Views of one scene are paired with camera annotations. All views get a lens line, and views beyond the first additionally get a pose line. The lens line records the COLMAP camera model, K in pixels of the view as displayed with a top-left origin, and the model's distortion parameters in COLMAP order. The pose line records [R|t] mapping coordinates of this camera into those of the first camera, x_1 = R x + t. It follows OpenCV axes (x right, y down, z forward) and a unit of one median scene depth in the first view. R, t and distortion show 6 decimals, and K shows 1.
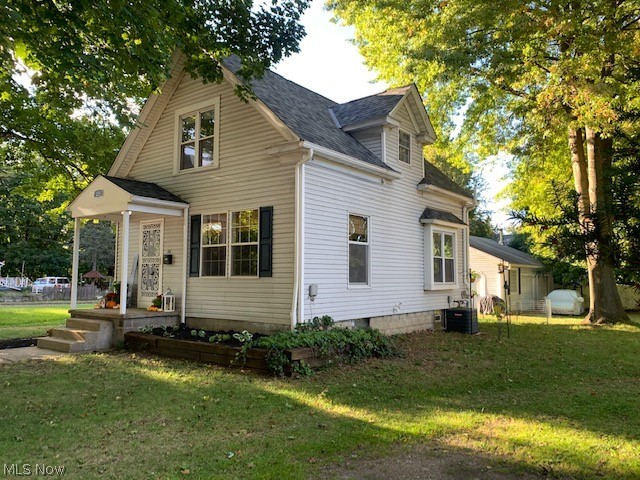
lens RADIAL K [[496.6, 0, 318.6], [0, 496.6, 235.2], [0, 0, 1]] dist [0.029220, -0.009150]
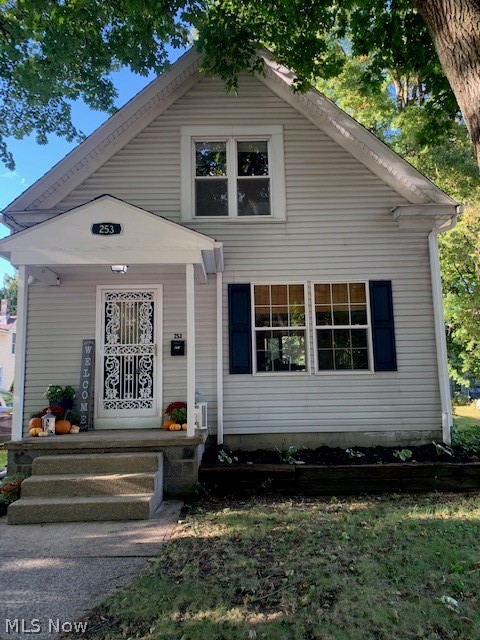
lens RADIAL K [[496.6, 0, 239.6], [0, 496.6, 316.5], [0, 0, 1]] dist [0.029220, -0.009150]
pose [[0.786000, 0.060164, 0.615292, -0.678512], [-0.028644, 0.997729, -0.060967, 0.047538], [-0.617563, 0.030296, 0.785938, 0.469949]]
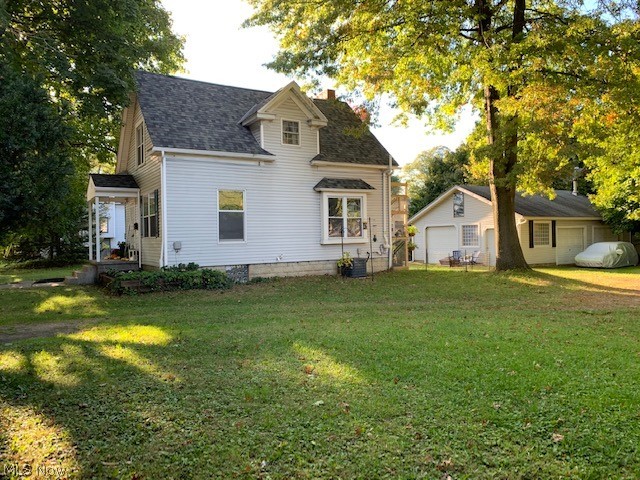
lens RADIAL K [[496.6, 0, 321.9], [0, 496.6, 244.9], [0, 0, 1]] dist [0.029220, -0.009150]
pose [[0.930719, -0.015347, -0.365413, 0.792837], [0.052817, 0.994286, 0.092767, -0.005985], [0.361901, -0.105640, 0.926212, -0.203415]]
